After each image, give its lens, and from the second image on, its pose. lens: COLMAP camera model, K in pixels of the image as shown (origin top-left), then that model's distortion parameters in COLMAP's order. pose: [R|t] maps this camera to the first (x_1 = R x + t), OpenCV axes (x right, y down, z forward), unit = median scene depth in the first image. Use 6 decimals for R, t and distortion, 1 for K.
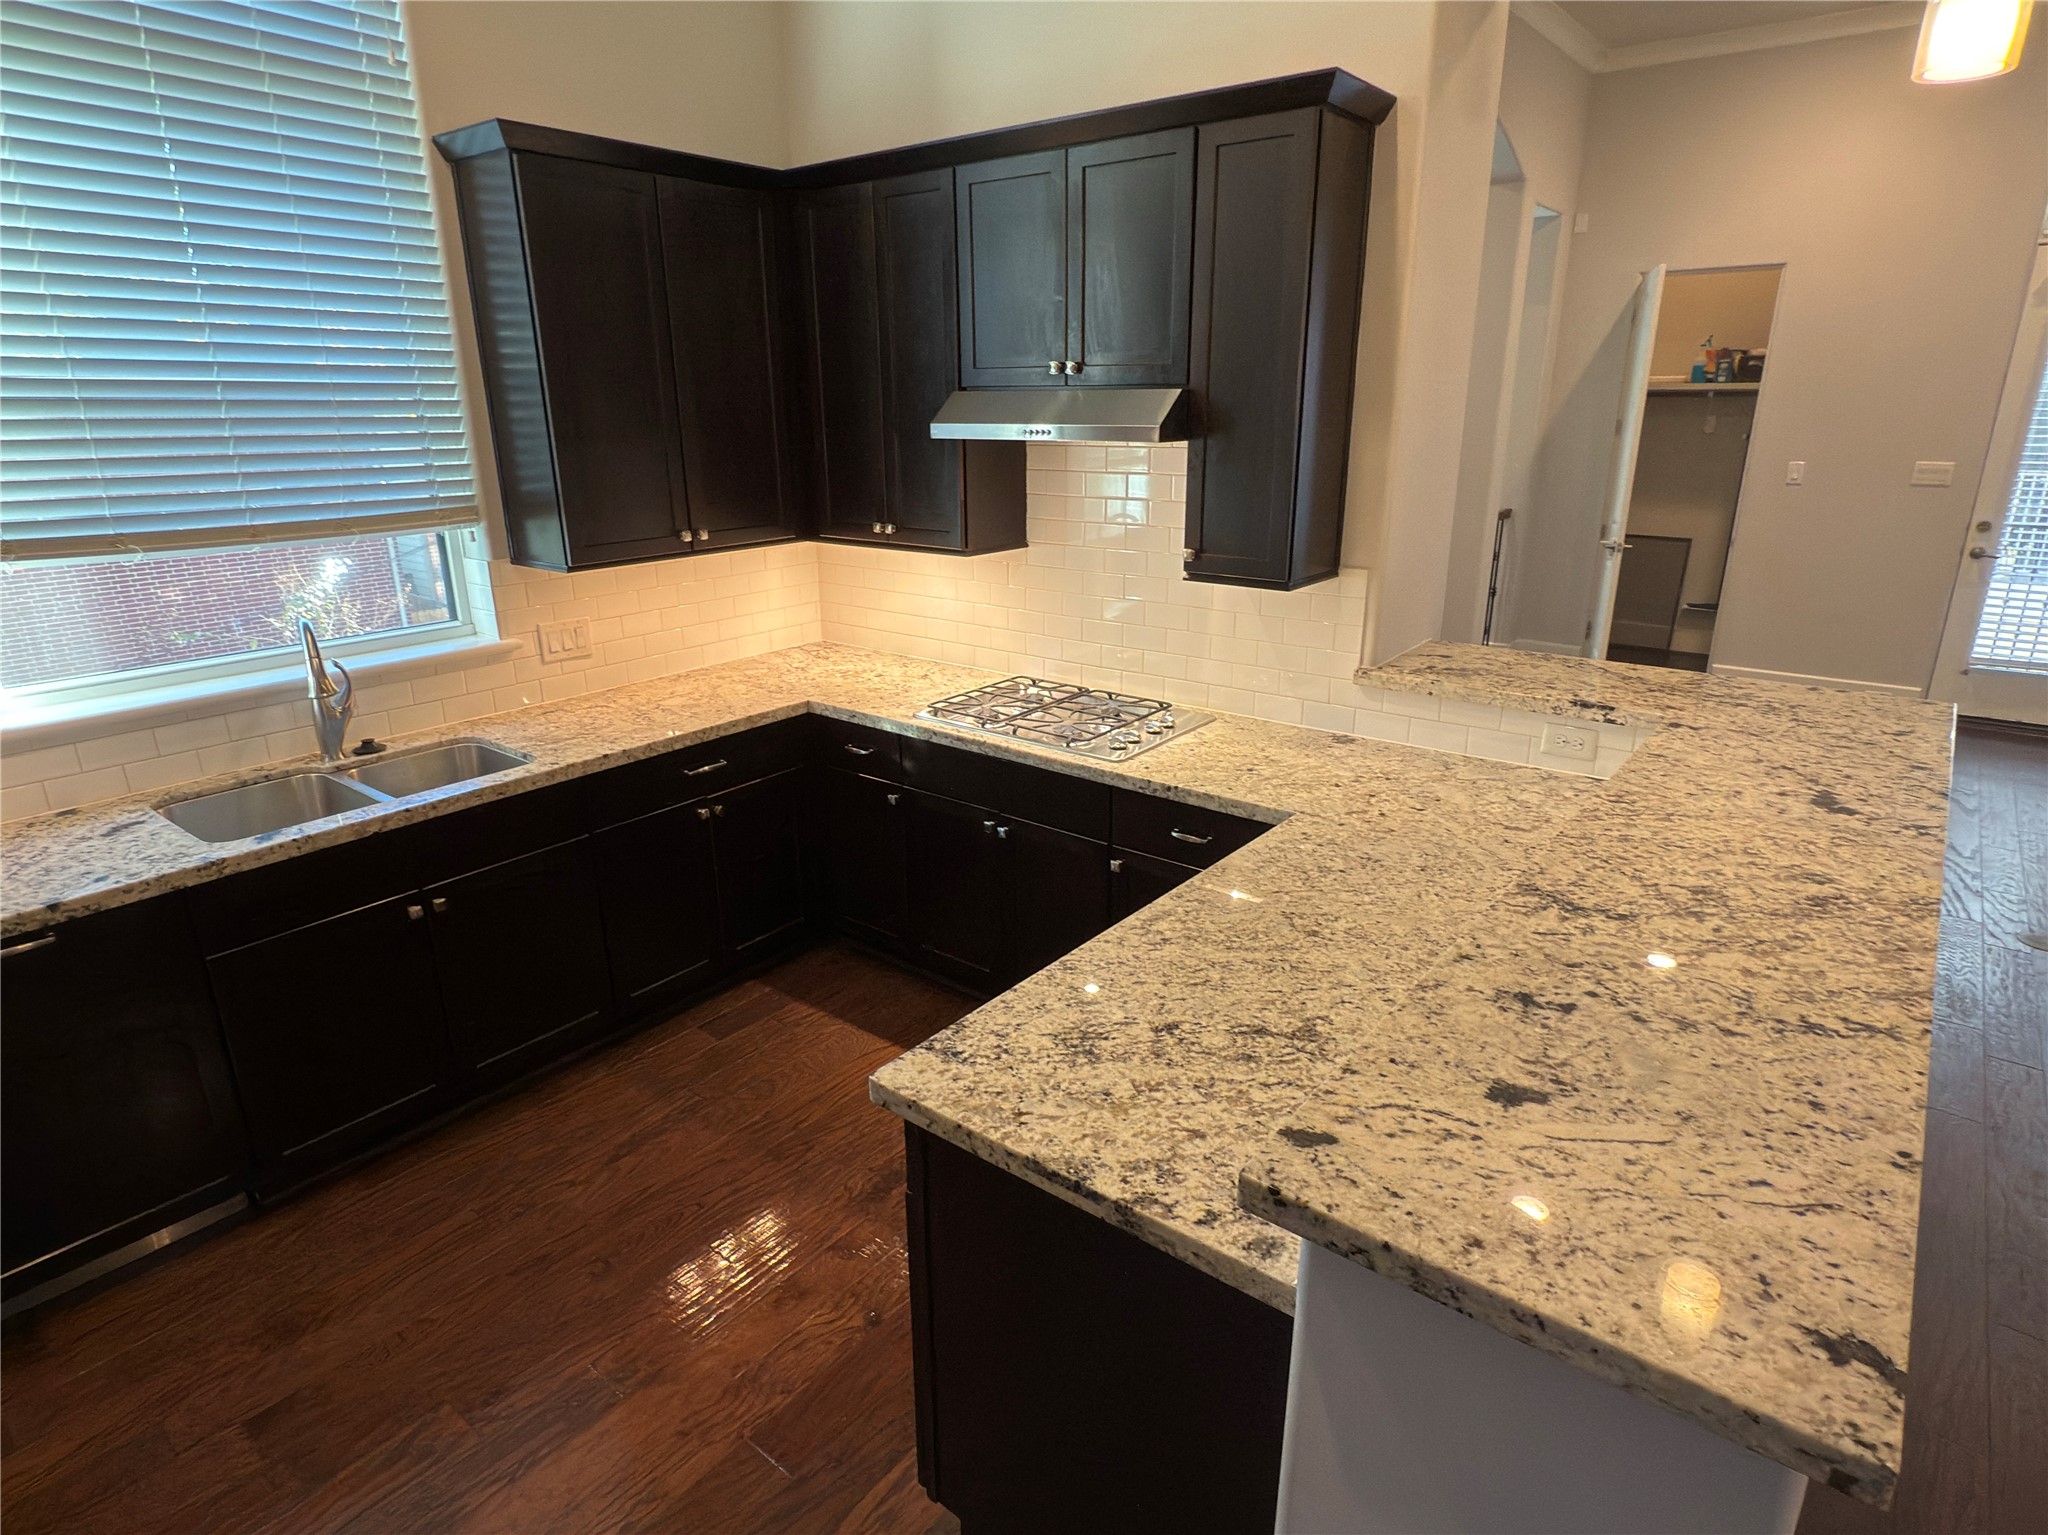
lens RADIAL K [[1119.8, 0, 1034.7], [0, 1119.8, 767.9], [0, 0, 1]] dist [0.029826, -0.000404]
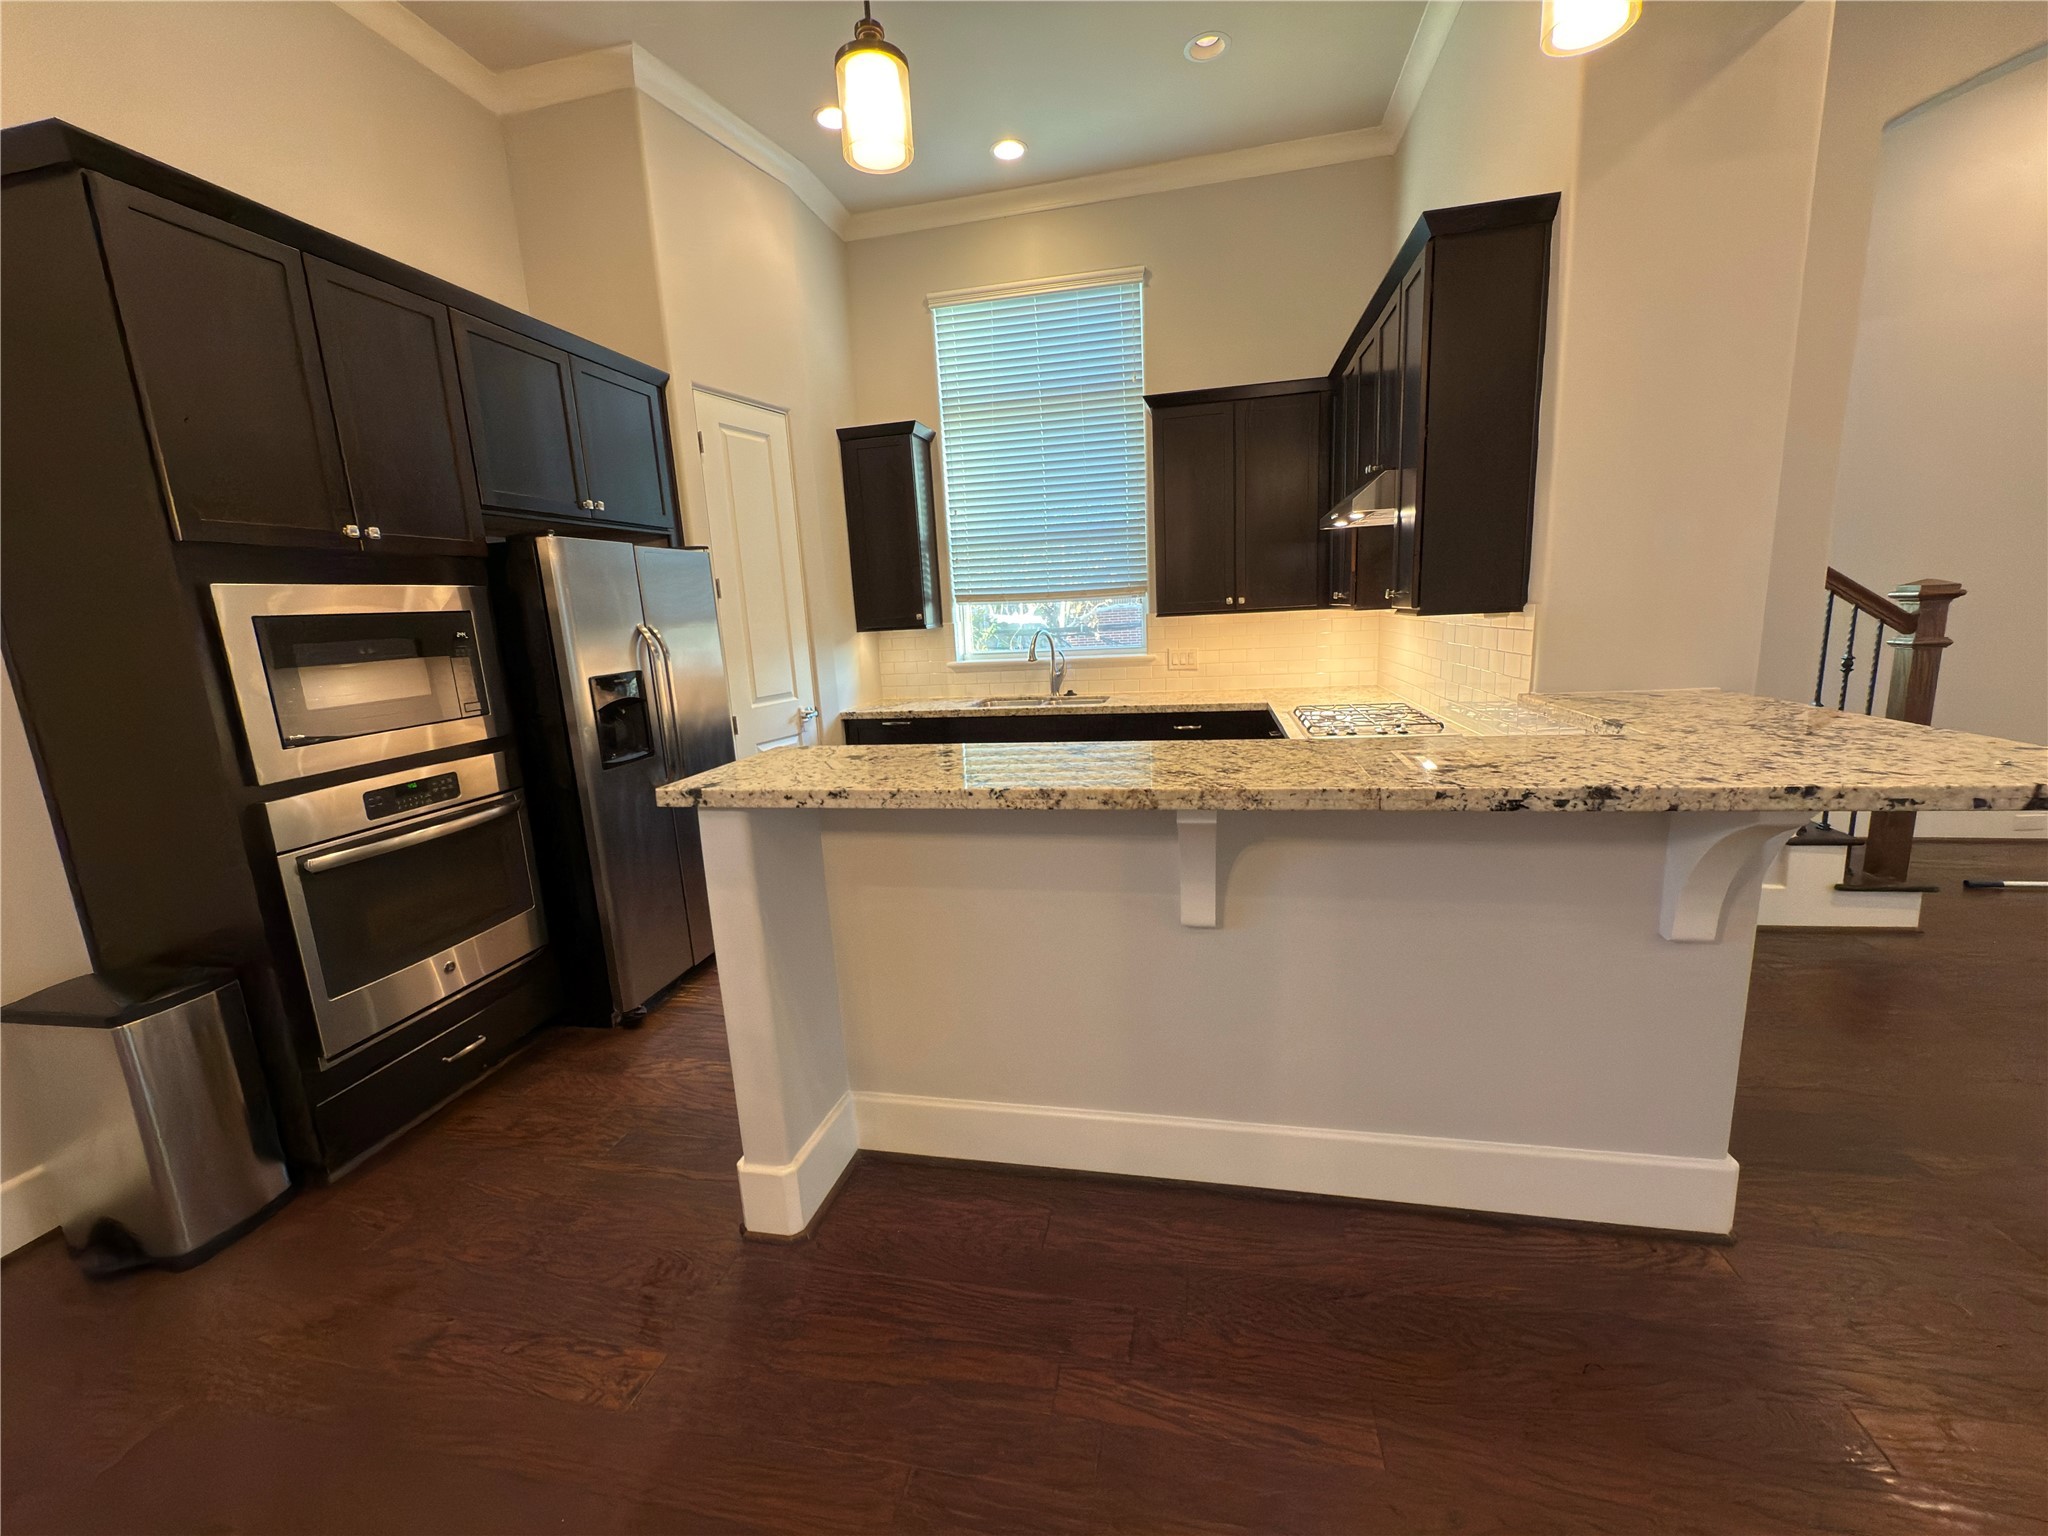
lens RADIAL K [[820.0, 0, 1017.2], [0, 820.0, 769.3], [0, 0, 1]] dist [0.002685, 0.000362]
pose [[0.429274, 0.159018, -0.889065, 0.963504], [-0.247707, 0.967361, 0.053420, 0.078252], [0.868542, 0.197295, 0.454653, 0.272833]]
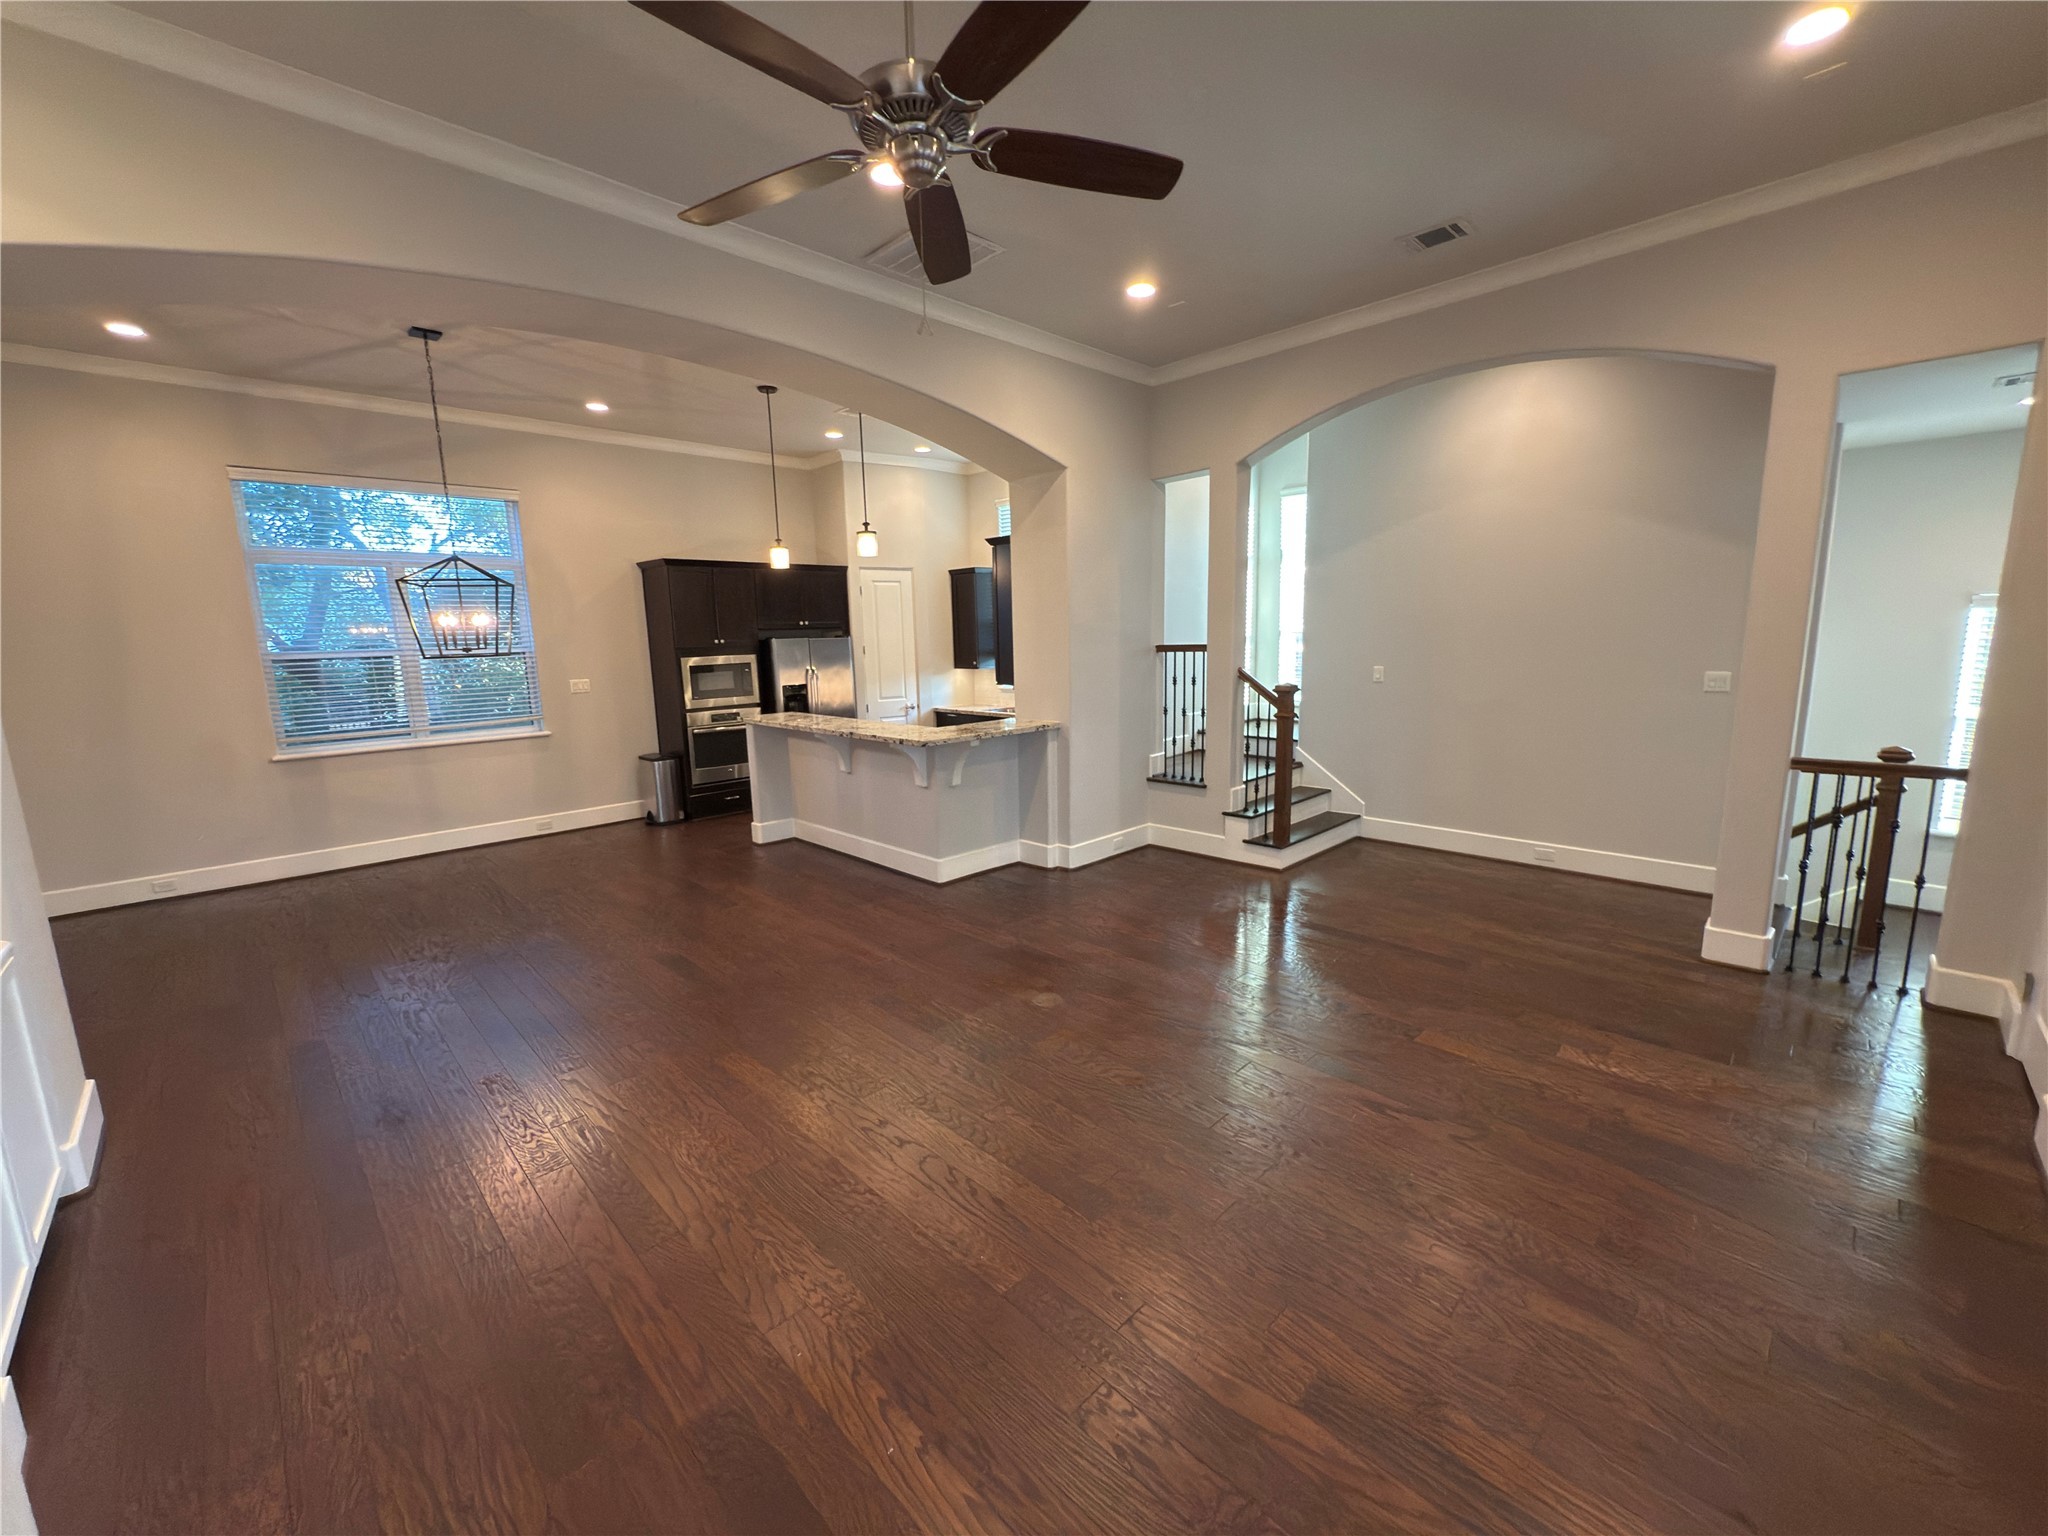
lens RADIAL K [[820.0, 0, 998.5], [0, 820.0, 771.3], [0, 0, 1]] dist [0.002685, 0.000362]
pose [[-0.154902, 0.175926, -0.972139, 2.788332], [-0.298312, 0.929755, 0.215790, -0.476885], [0.941815, 0.323427, -0.091540, 1.456639]]
